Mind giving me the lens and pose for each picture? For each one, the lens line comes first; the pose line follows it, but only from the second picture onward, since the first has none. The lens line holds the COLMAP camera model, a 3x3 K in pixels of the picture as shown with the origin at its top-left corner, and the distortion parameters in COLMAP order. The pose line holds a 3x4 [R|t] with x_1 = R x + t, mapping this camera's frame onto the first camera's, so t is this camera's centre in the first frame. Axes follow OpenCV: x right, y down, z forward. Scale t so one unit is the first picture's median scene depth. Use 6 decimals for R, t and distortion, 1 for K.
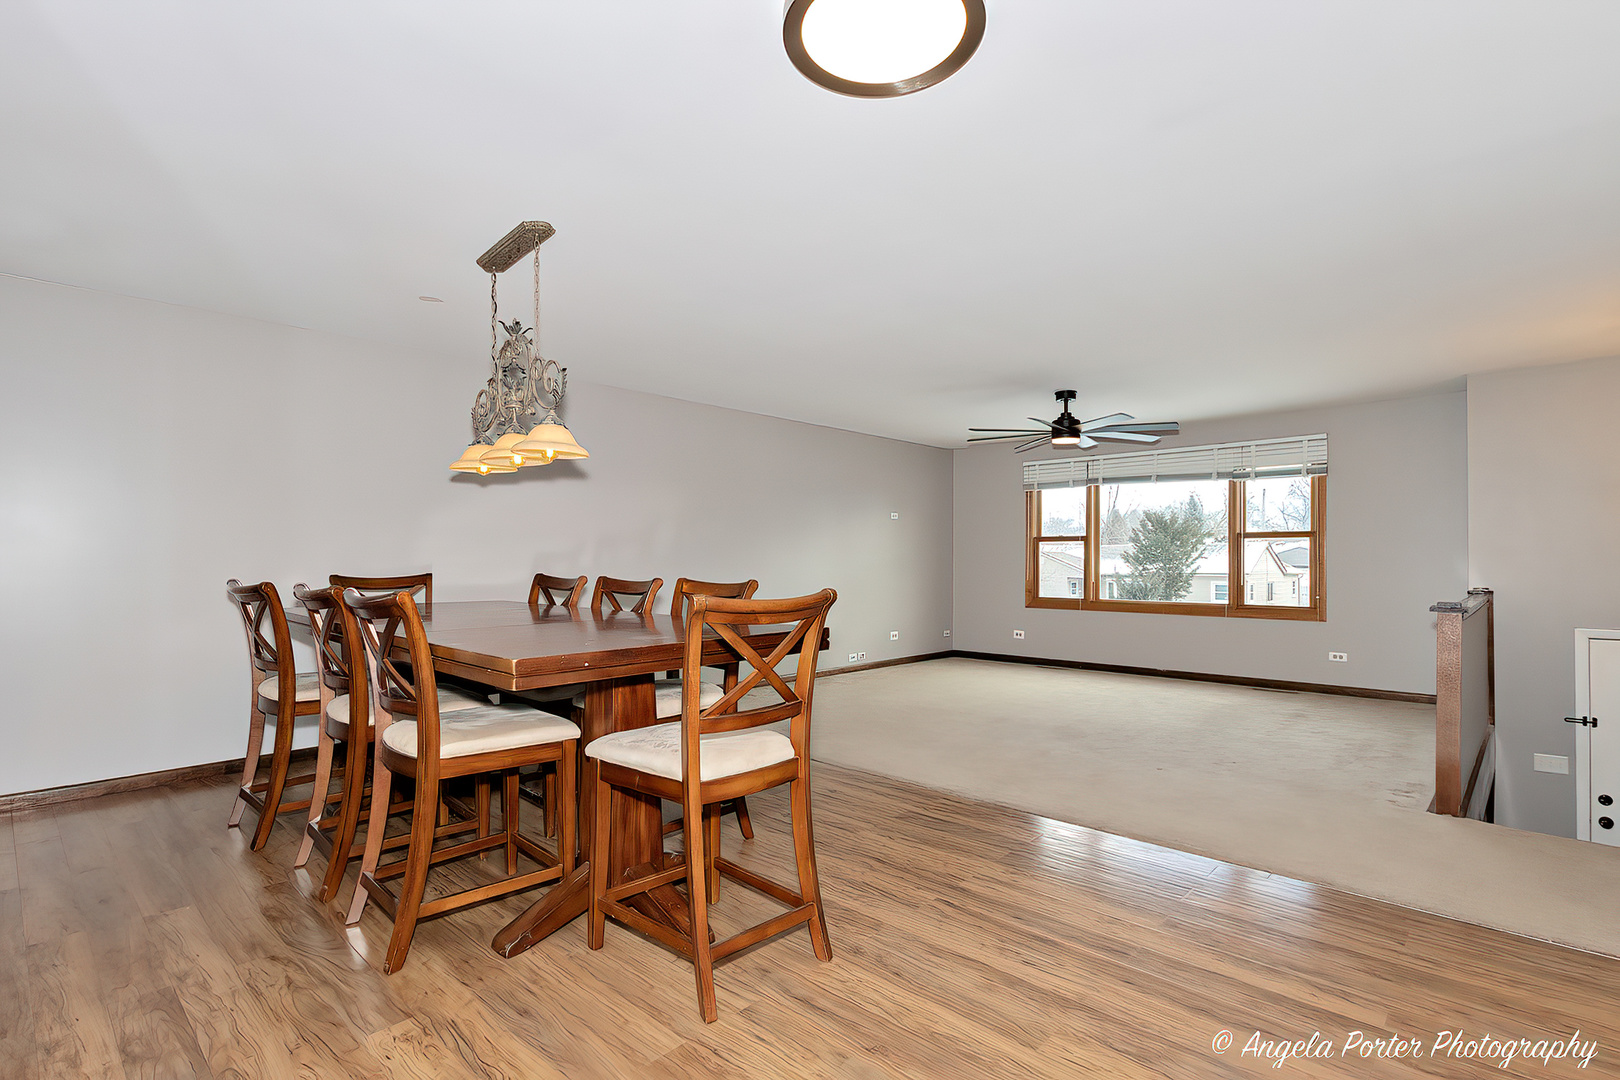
lens RADIAL K [[755.7, 0, 806.5], [0, 755.7, 550.1], [0, 0, 1]] dist [-0.000027, -0.000361]
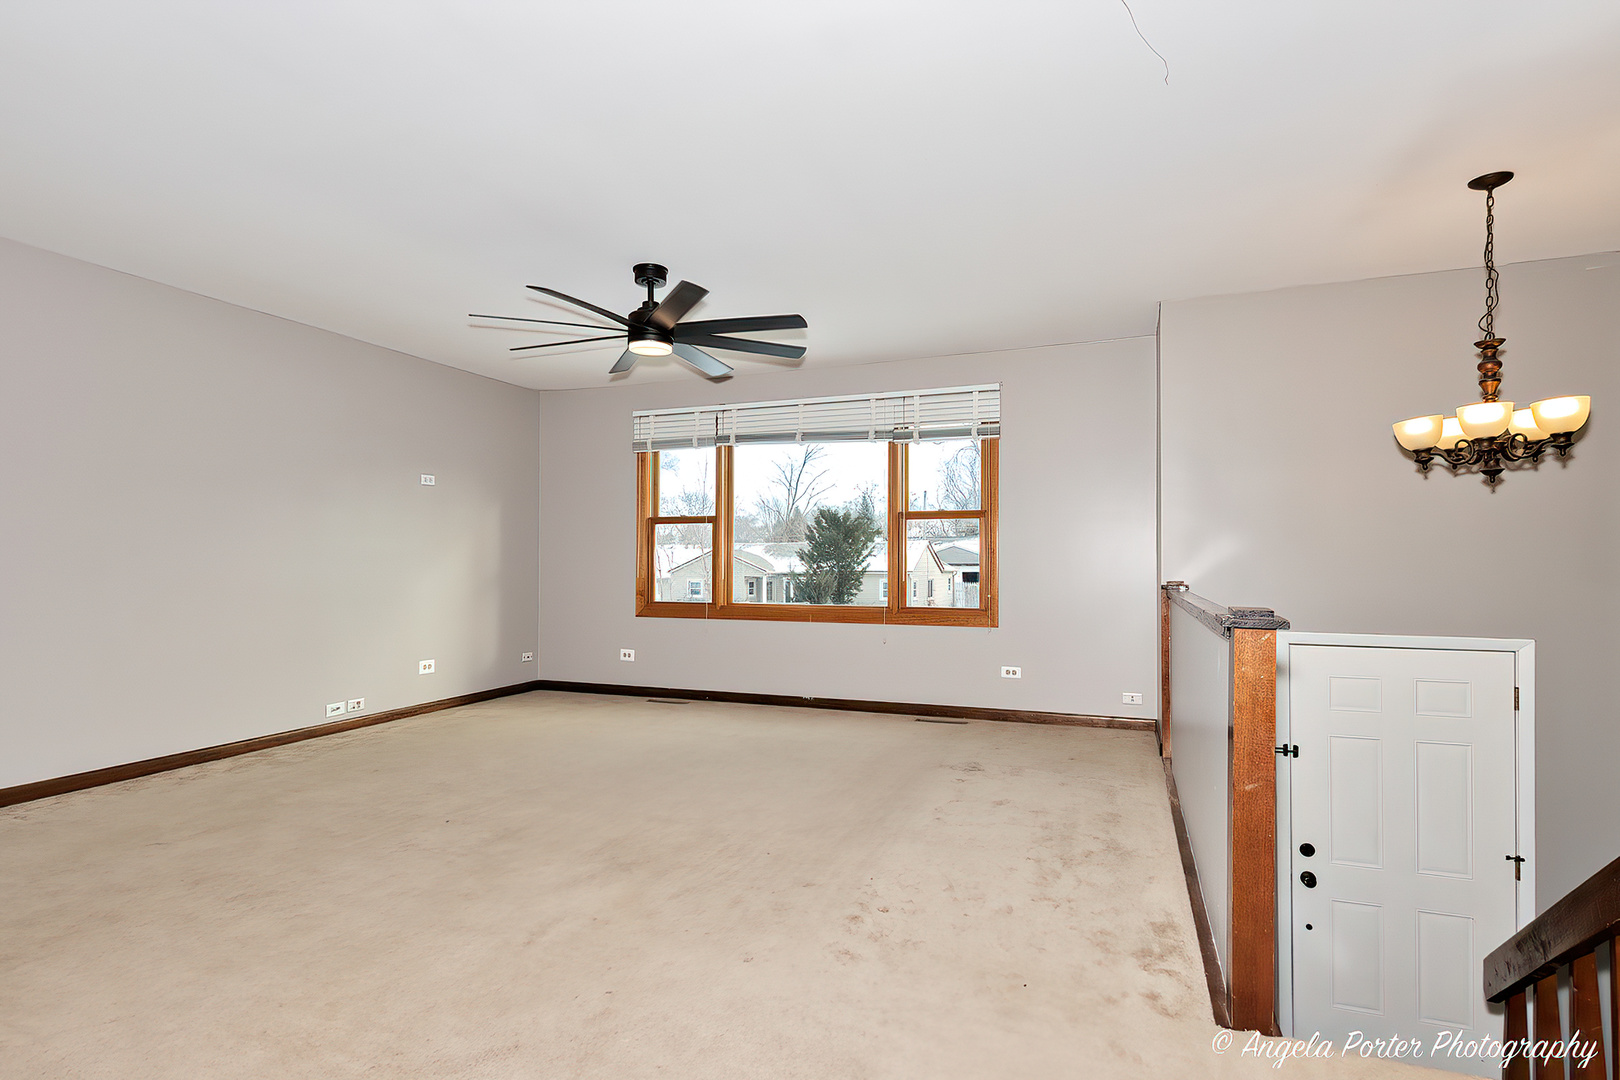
lens RADIAL K [[776.1, 0, 808.8], [0, 776.1, 542.6], [0, 0, 1]] dist [0.000015, 0.000060]
pose [[0.922412, 0.008229, 0.386120, 0.160608], [-0.004460, 0.999933, -0.010656, 0.014024], [-0.386182, 0.008108, 0.922387, 0.272013]]
